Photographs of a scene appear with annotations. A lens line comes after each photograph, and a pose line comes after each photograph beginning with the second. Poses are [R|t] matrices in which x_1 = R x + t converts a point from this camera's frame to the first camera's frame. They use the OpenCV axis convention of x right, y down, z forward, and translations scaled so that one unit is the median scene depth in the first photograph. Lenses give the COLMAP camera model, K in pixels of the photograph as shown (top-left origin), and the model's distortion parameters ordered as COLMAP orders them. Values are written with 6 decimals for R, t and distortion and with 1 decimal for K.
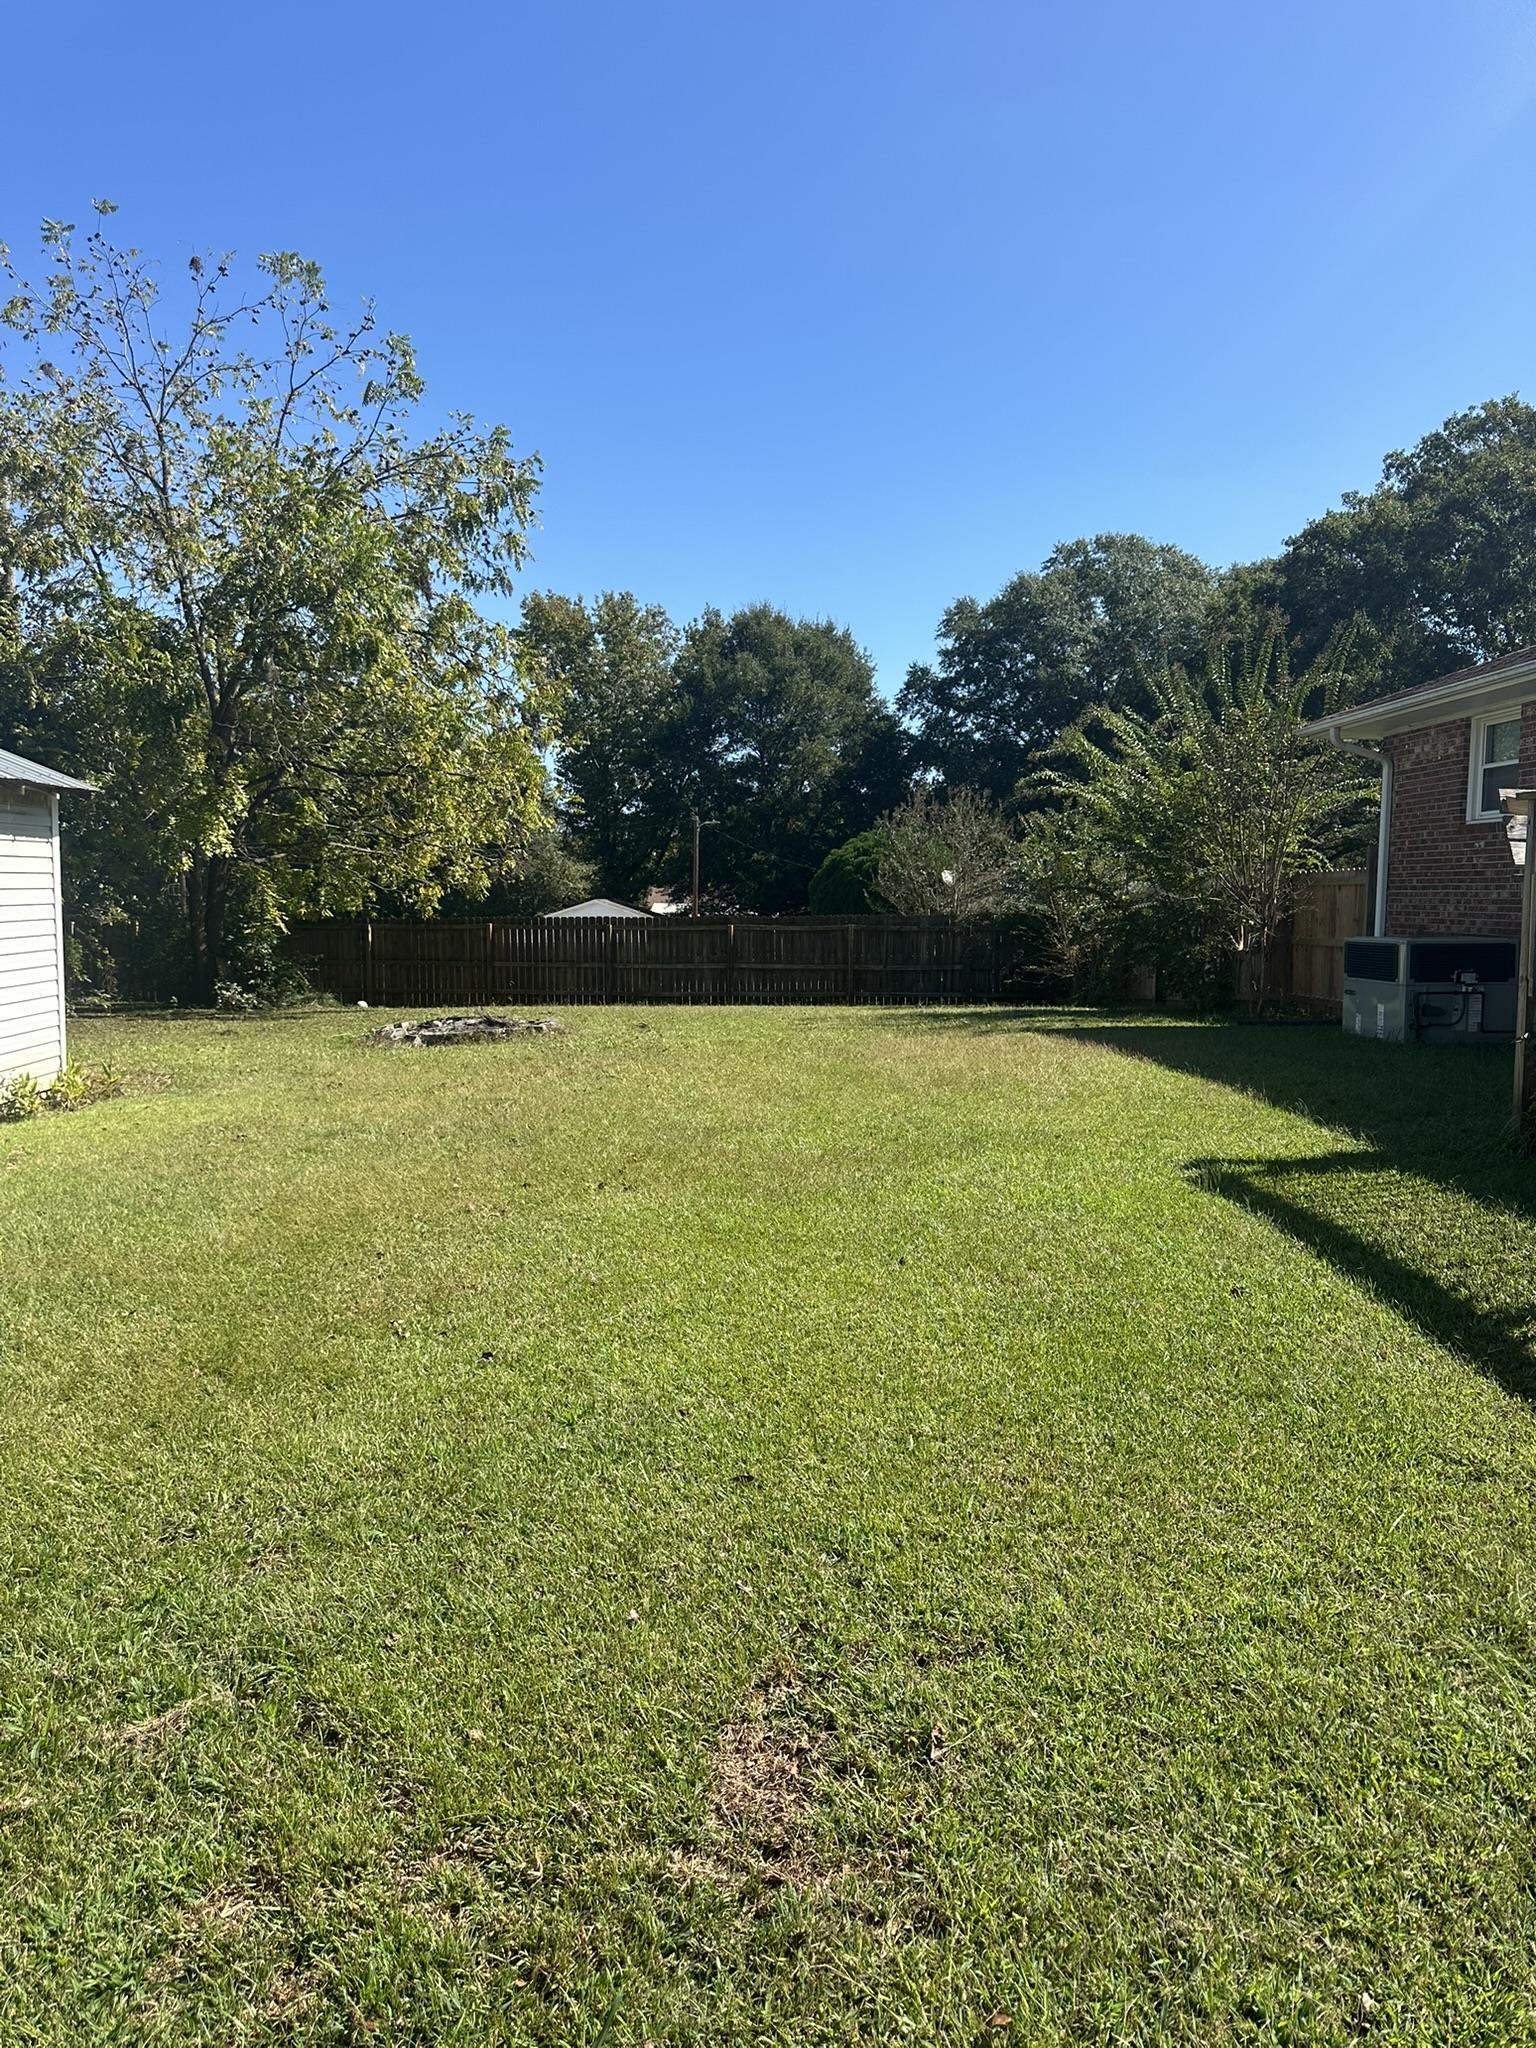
lens RADIAL K [[1439.4, 0, 768.0], [0, 1439.4, 1024.0], [0, 0, 1]] dist [0.064599, -0.075207]
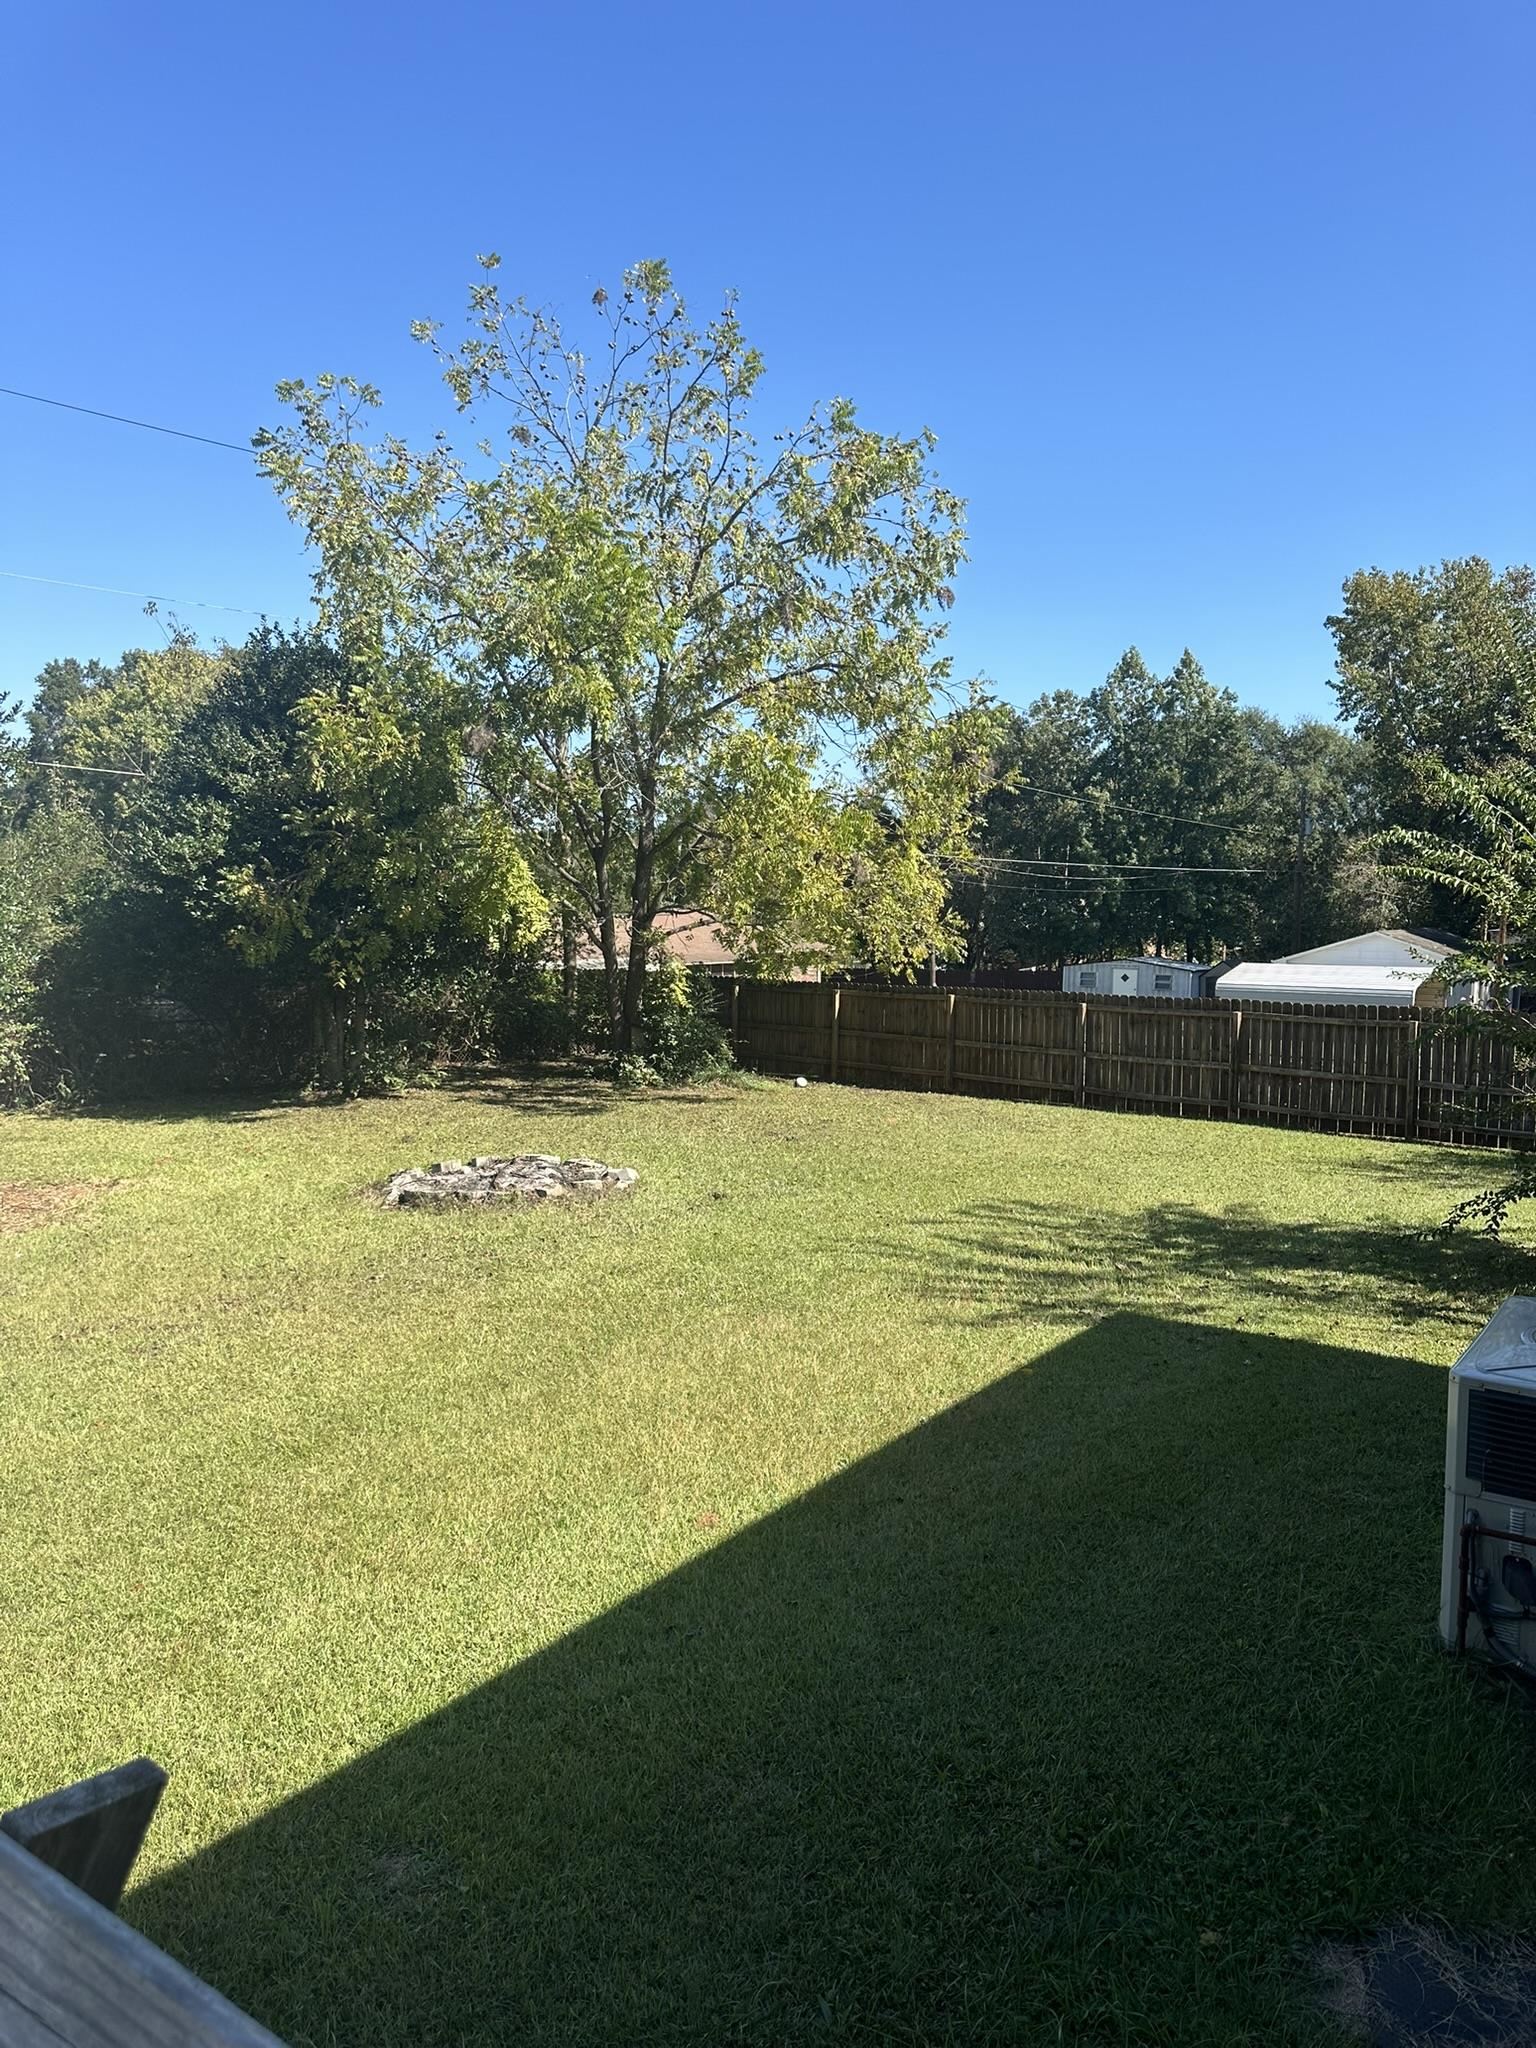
lens RADIAL K [[1439.4, 0, 768.0], [0, 1439.4, 1024.0], [0, 0, 1]] dist [0.064599, -0.075207]
pose [[0.809005, 0.056866, -0.585045, 0.241380], [-0.057342, 0.998197, 0.017731, -0.068795], [0.584998, 0.019203, 0.810807, 0.279686]]
